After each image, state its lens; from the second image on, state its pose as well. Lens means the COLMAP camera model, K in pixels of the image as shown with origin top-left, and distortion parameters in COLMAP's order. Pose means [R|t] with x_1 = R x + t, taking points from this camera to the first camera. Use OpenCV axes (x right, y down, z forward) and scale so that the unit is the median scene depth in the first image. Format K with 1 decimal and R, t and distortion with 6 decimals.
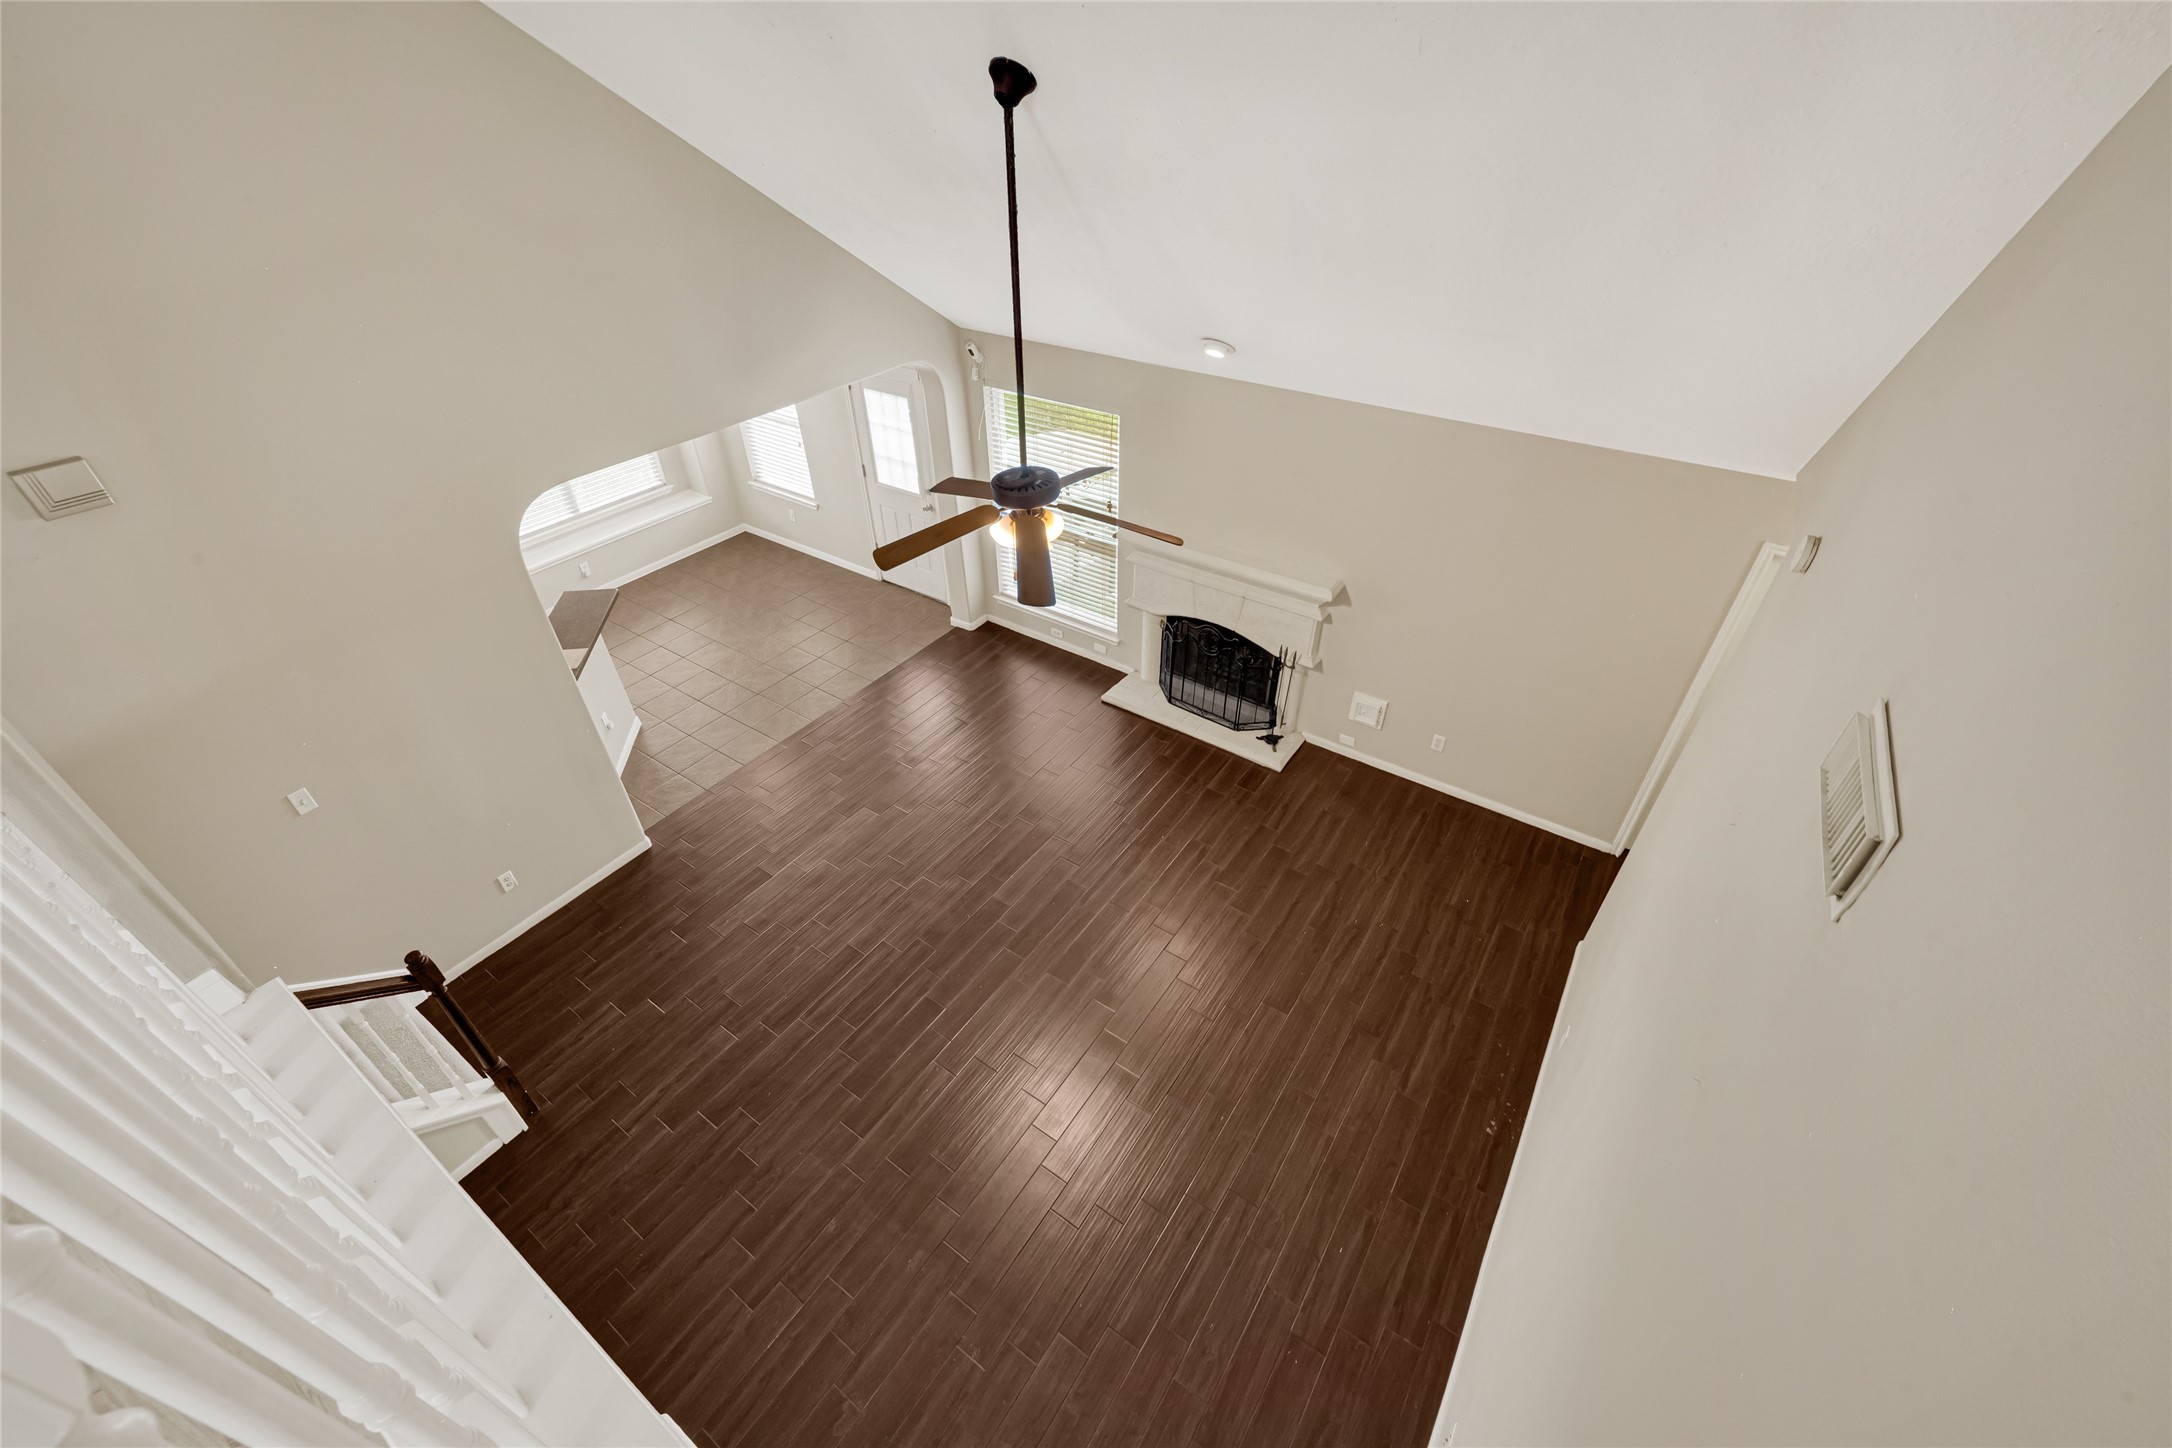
lens RADIAL K [[875.3, 0, 1092.1], [0, 875.3, 715.6], [0, 0, 1]] dist [0.000288, -0.000036]
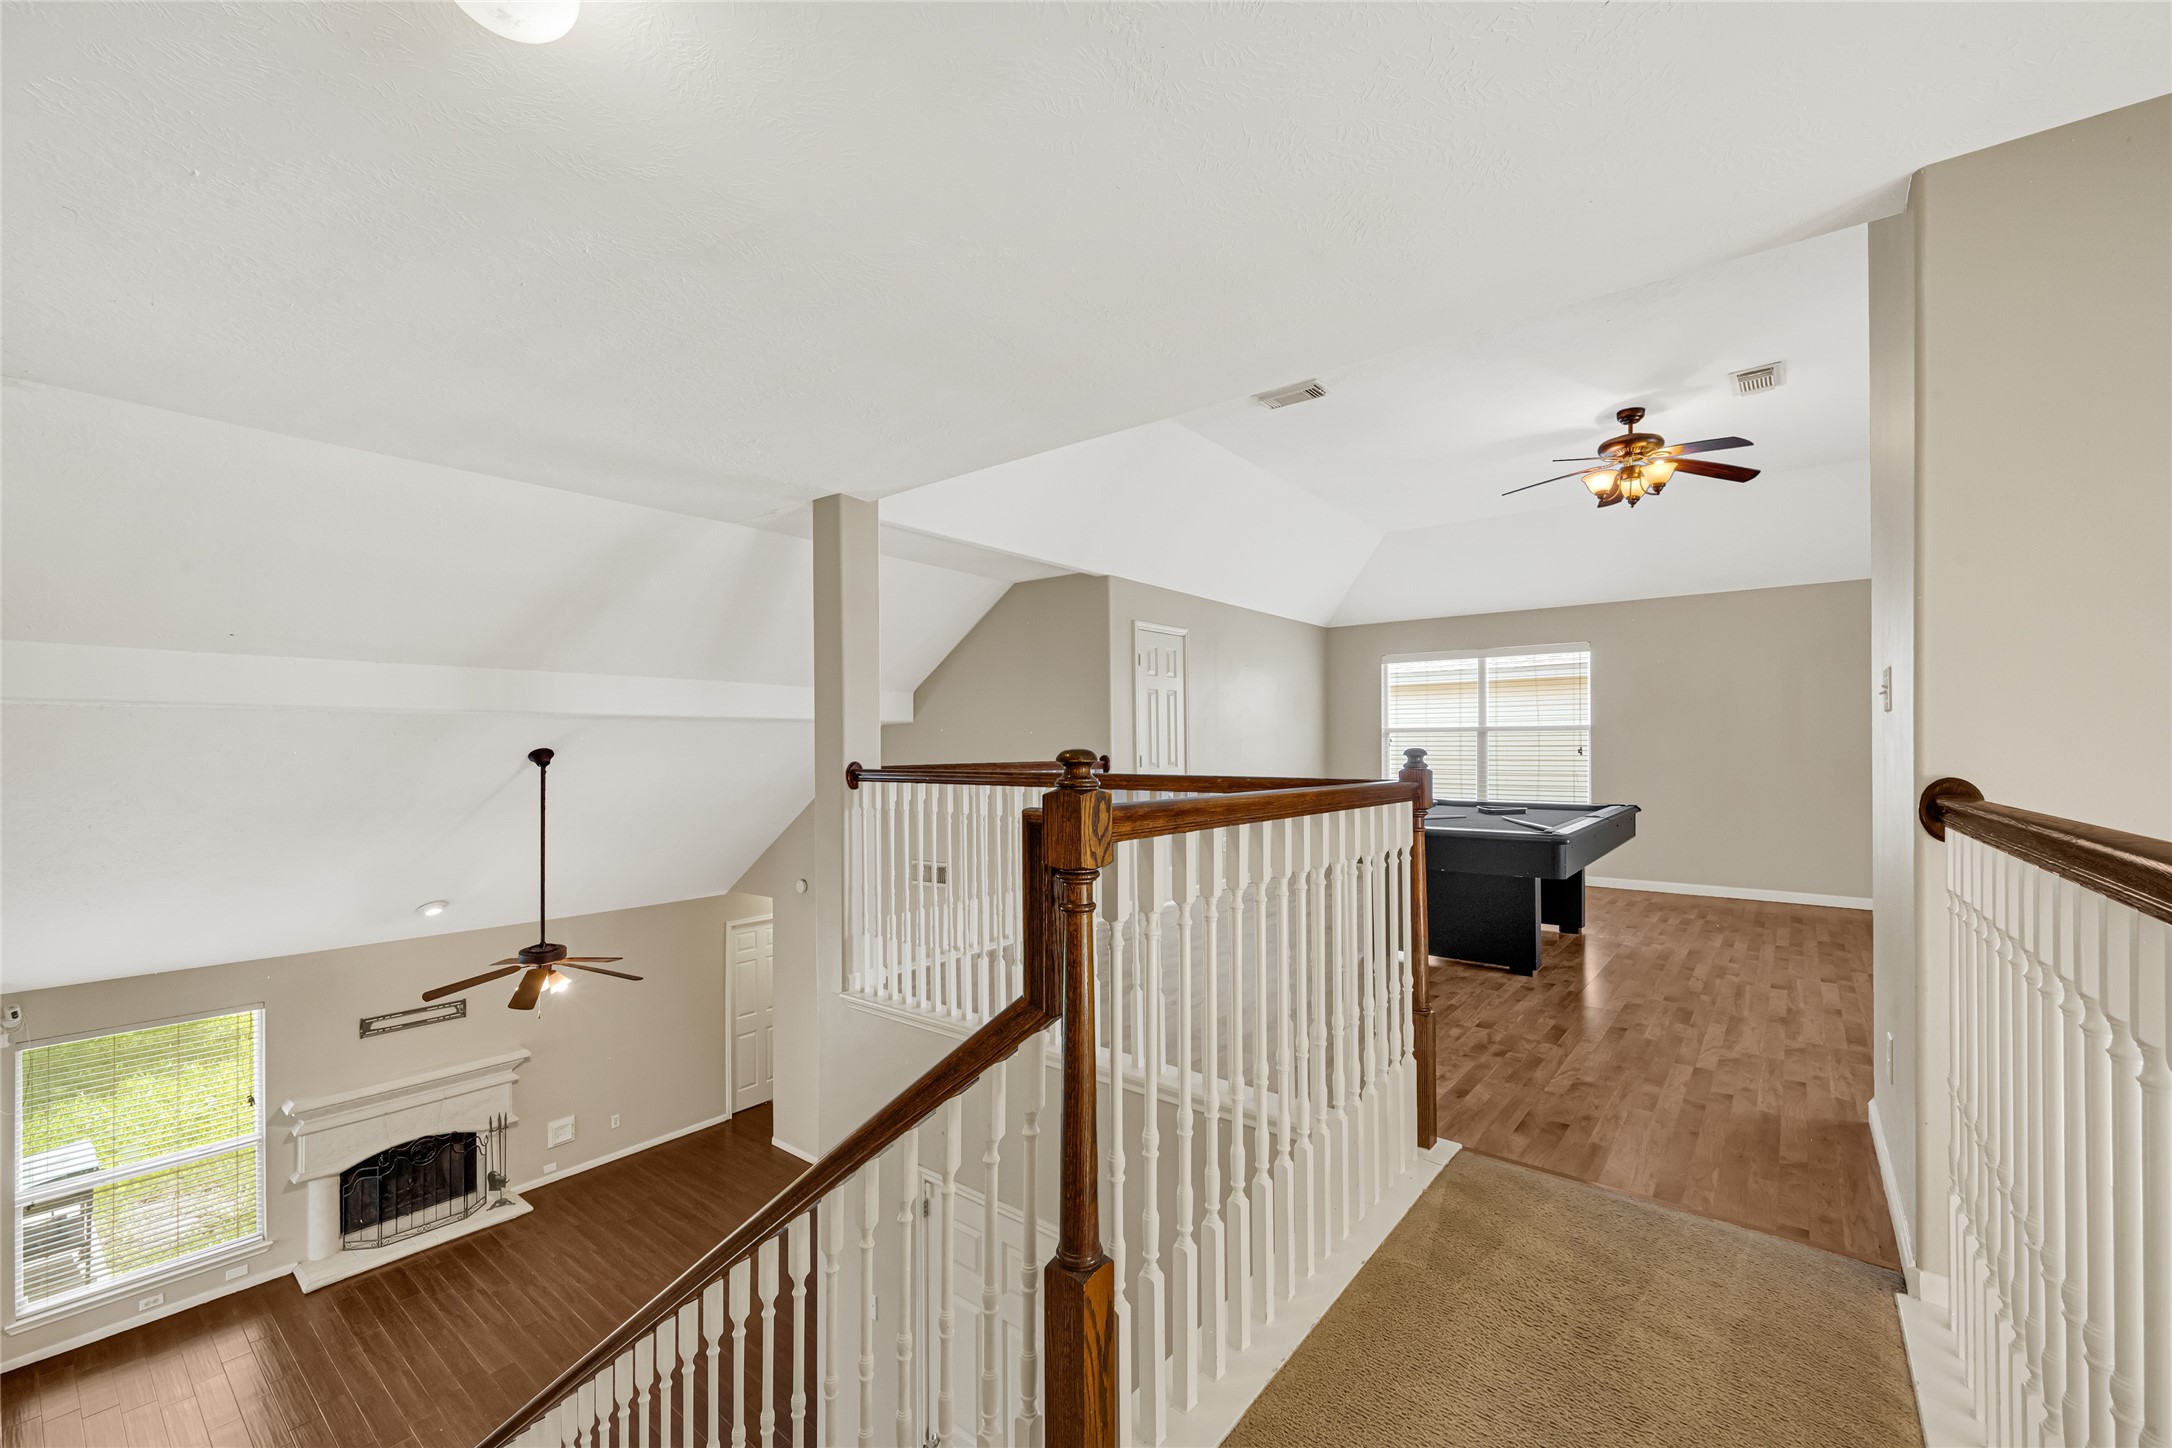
lens RADIAL K [[888.8, 0, 1084.9], [0, 888.8, 737.8], [0, 0, 1]] dist [-0.000058, -0.000043]
pose [[0.084854, 0.011273, 0.996330, -0.960297], [0.605816, 0.793295, -0.060571, 0.081715], [-0.791066, 0.608733, 0.060485, -0.099413]]
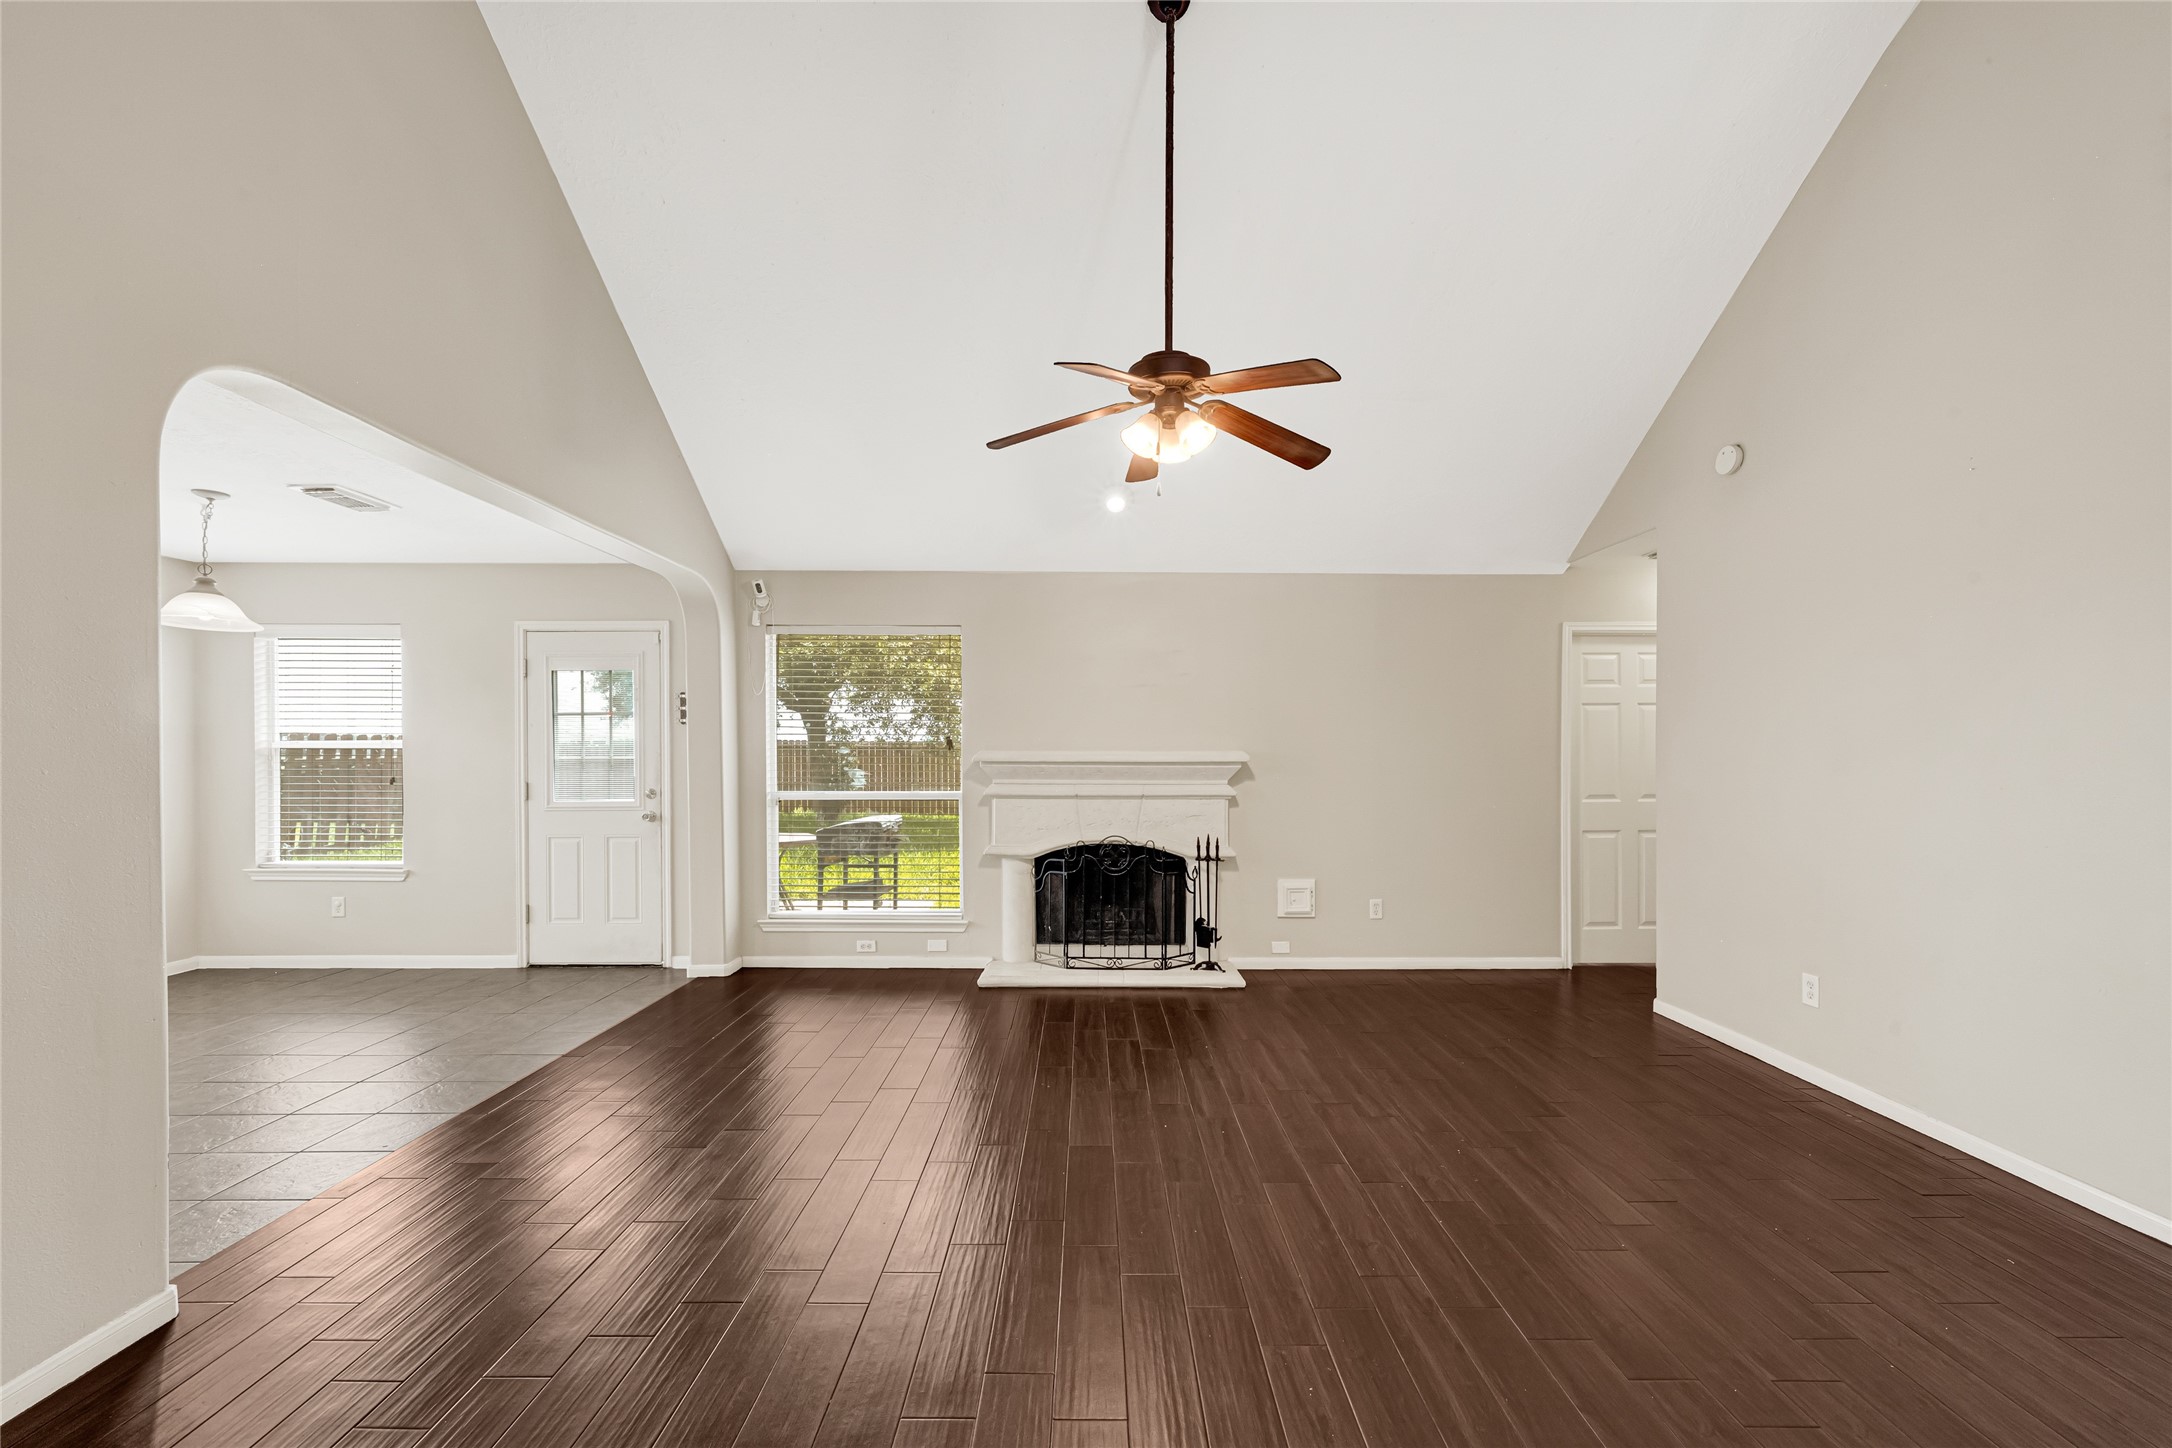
lens RADIAL K [[888.3, 0, 1092.3], [0, 888.3, 755.2], [0, 0, 1]] dist [0.001452, 0.000174]
pose [[0.824566, 0.000685, 0.565765, -0.357947], [0.339204, 0.799739, -0.495336, 0.246741], [-0.452803, 0.600347, 0.659206, 0.388060]]
